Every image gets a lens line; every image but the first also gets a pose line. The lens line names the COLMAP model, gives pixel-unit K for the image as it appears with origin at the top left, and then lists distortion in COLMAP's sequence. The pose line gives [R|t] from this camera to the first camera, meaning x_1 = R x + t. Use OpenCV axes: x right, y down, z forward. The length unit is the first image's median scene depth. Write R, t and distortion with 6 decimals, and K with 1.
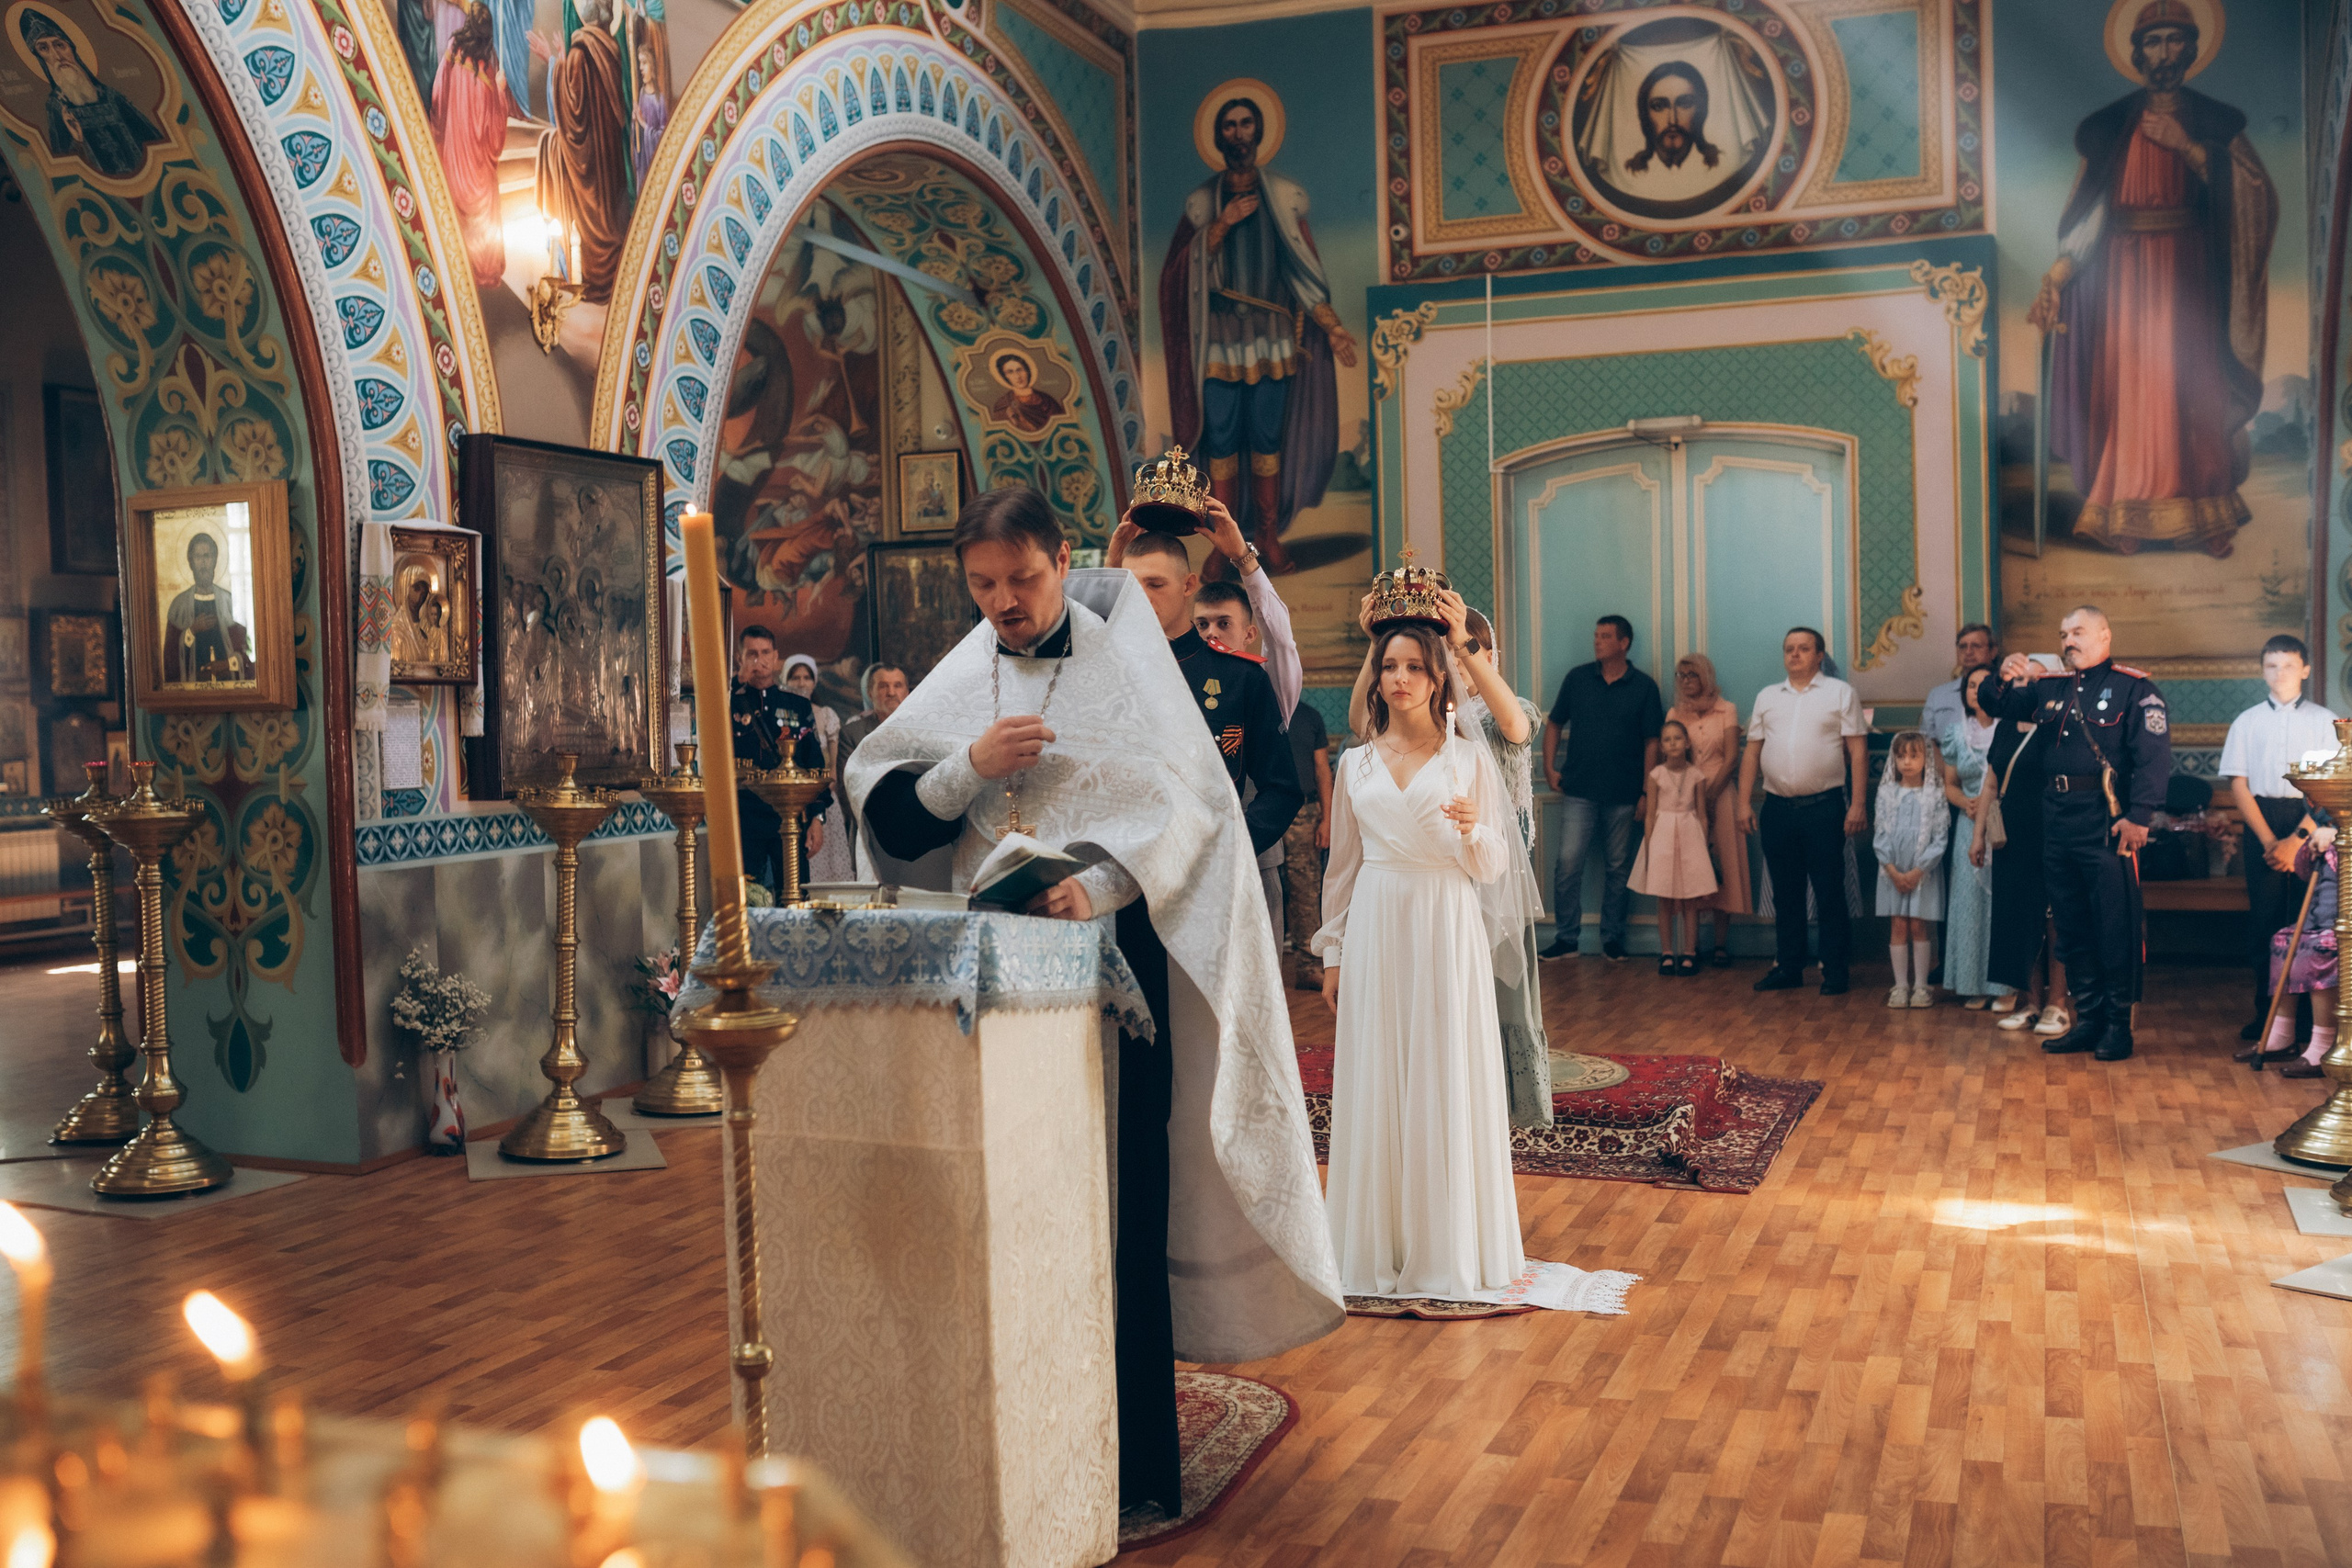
lens RADIAL K [[2291.8, 0, 1182.5], [0, 2291.8, 790.5], [0, 0, 1]] dist [-0.065414, 0.095828]
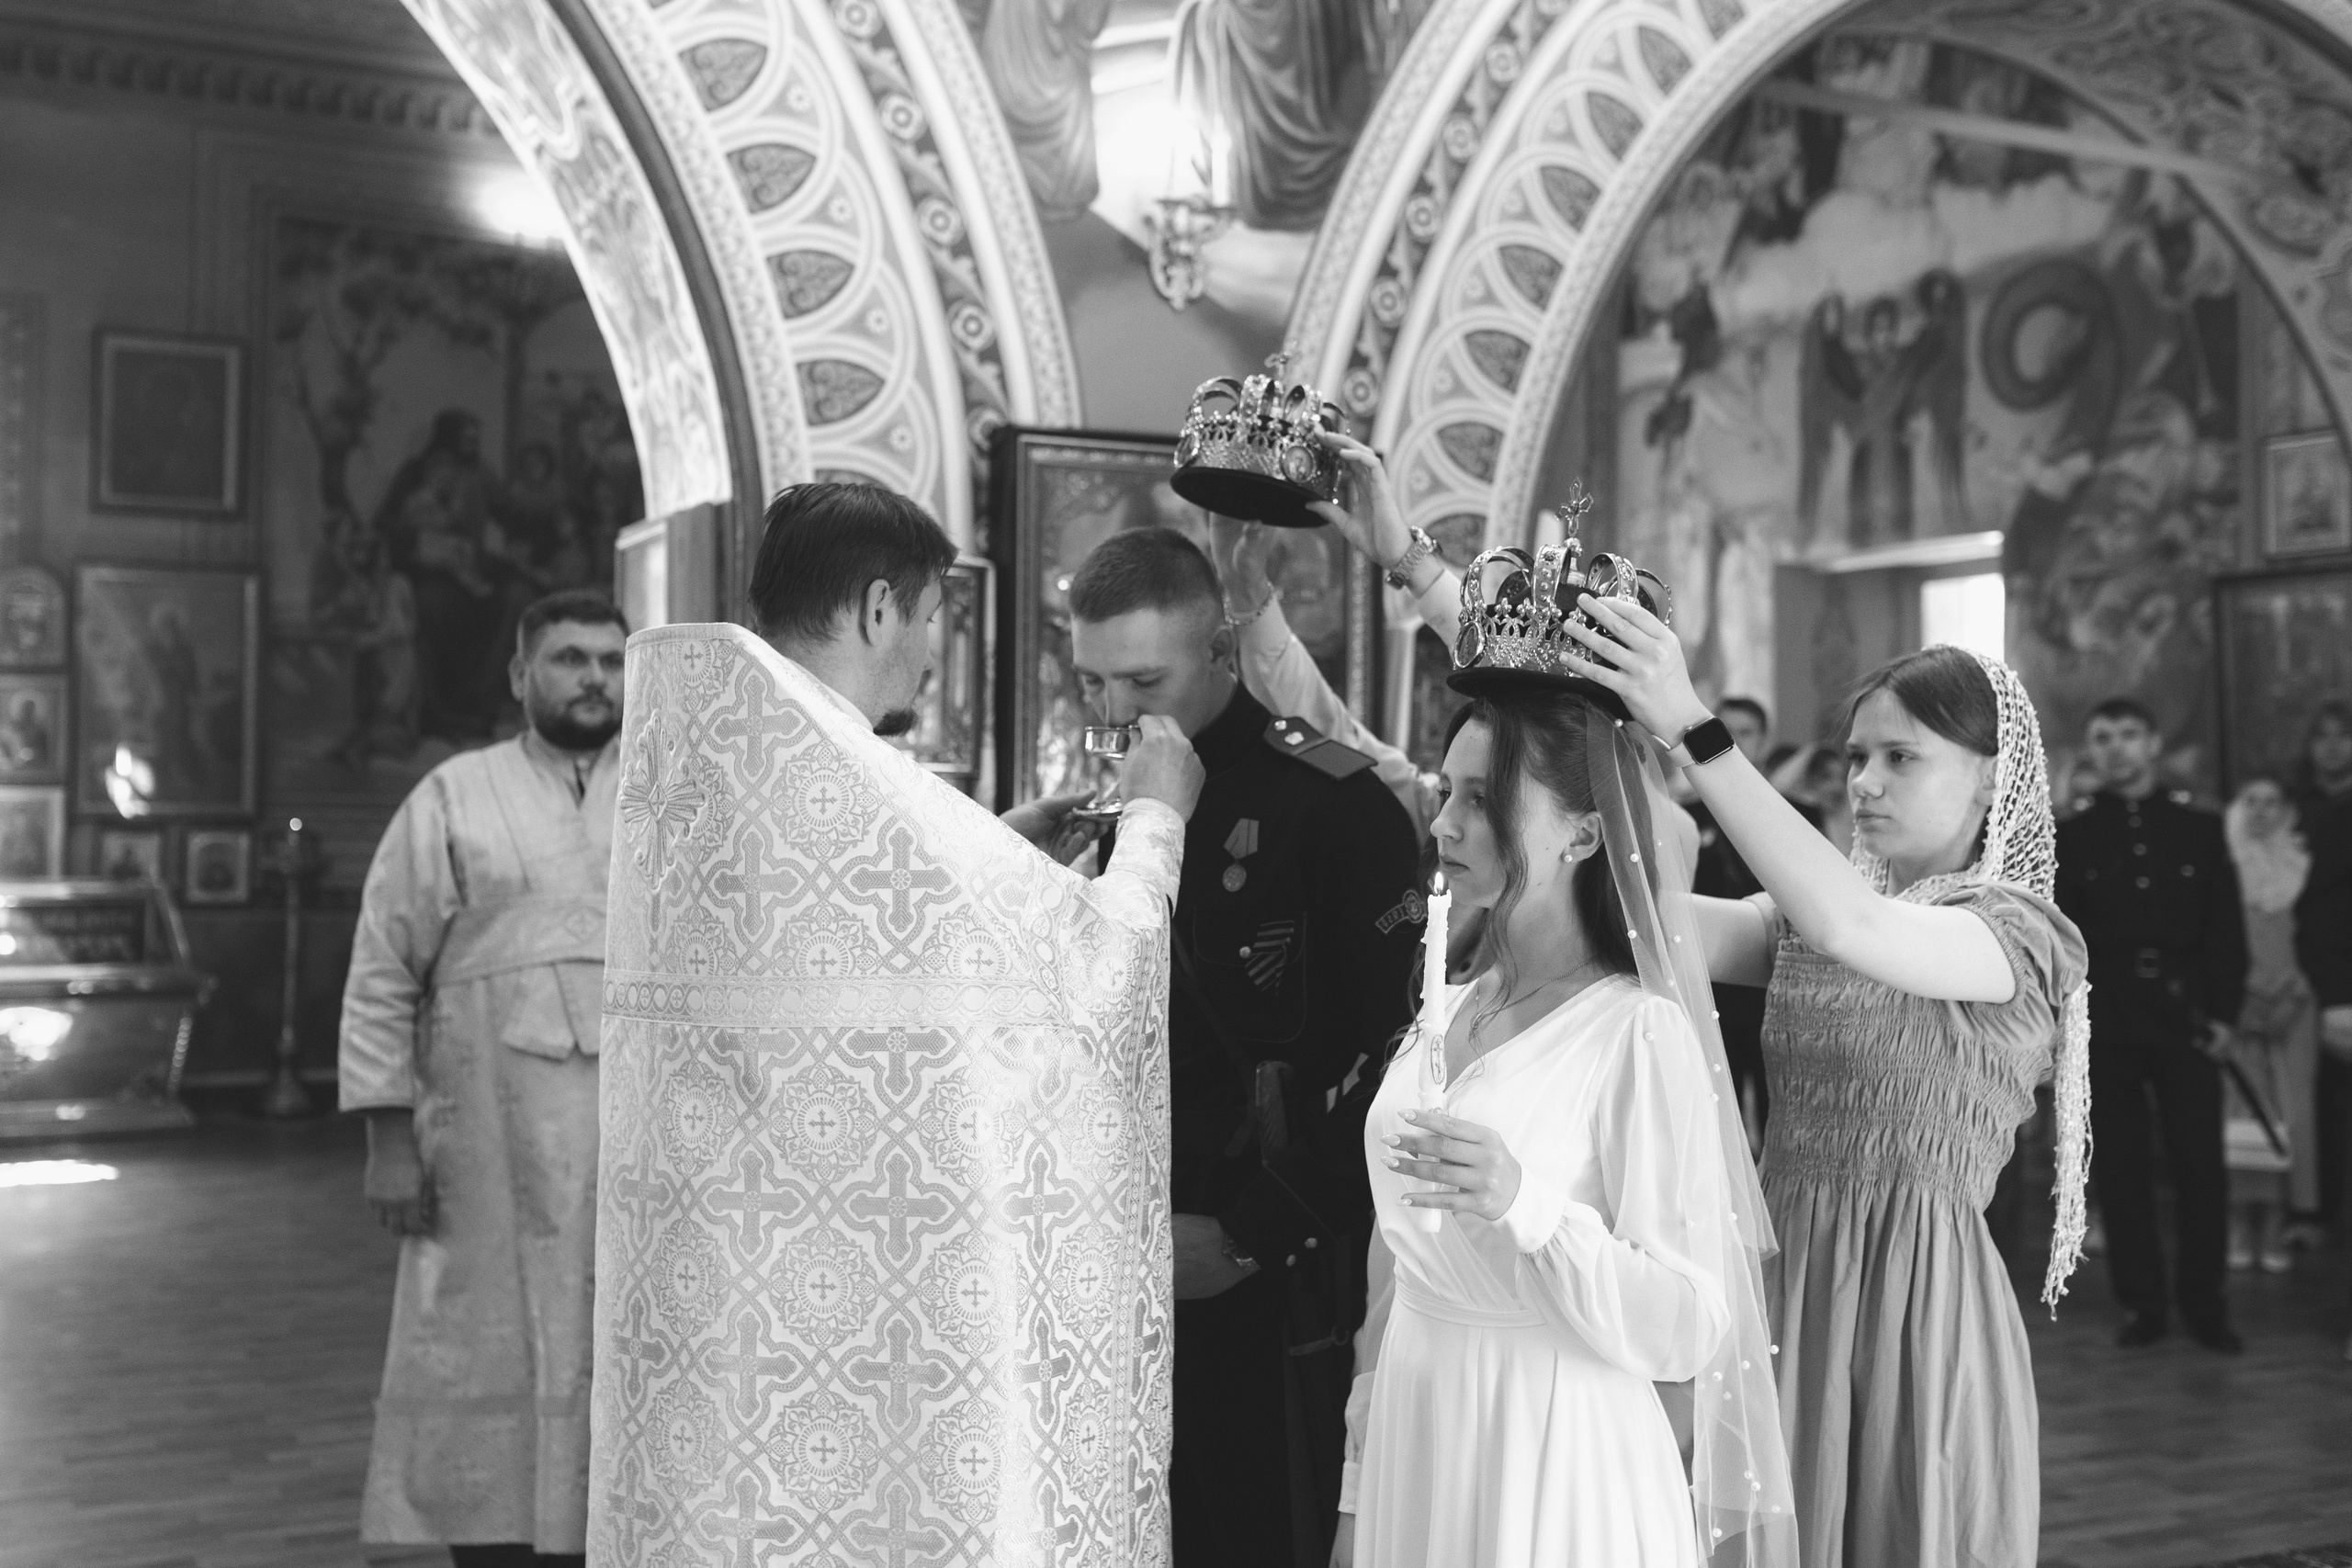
lens RADIAL K [[2505.4, 0, 1085.1], [0, 2505.4, 700.1], [0, 0, 1]] dist [0.006952, -0.018158]
pose [[0.714466, 0.001210, -0.699670, 0.222479], [-0.052209, 0.997303, -0.051588, -0.027172], [0.697720, 0.073387, 0.712602, 0.399934]]
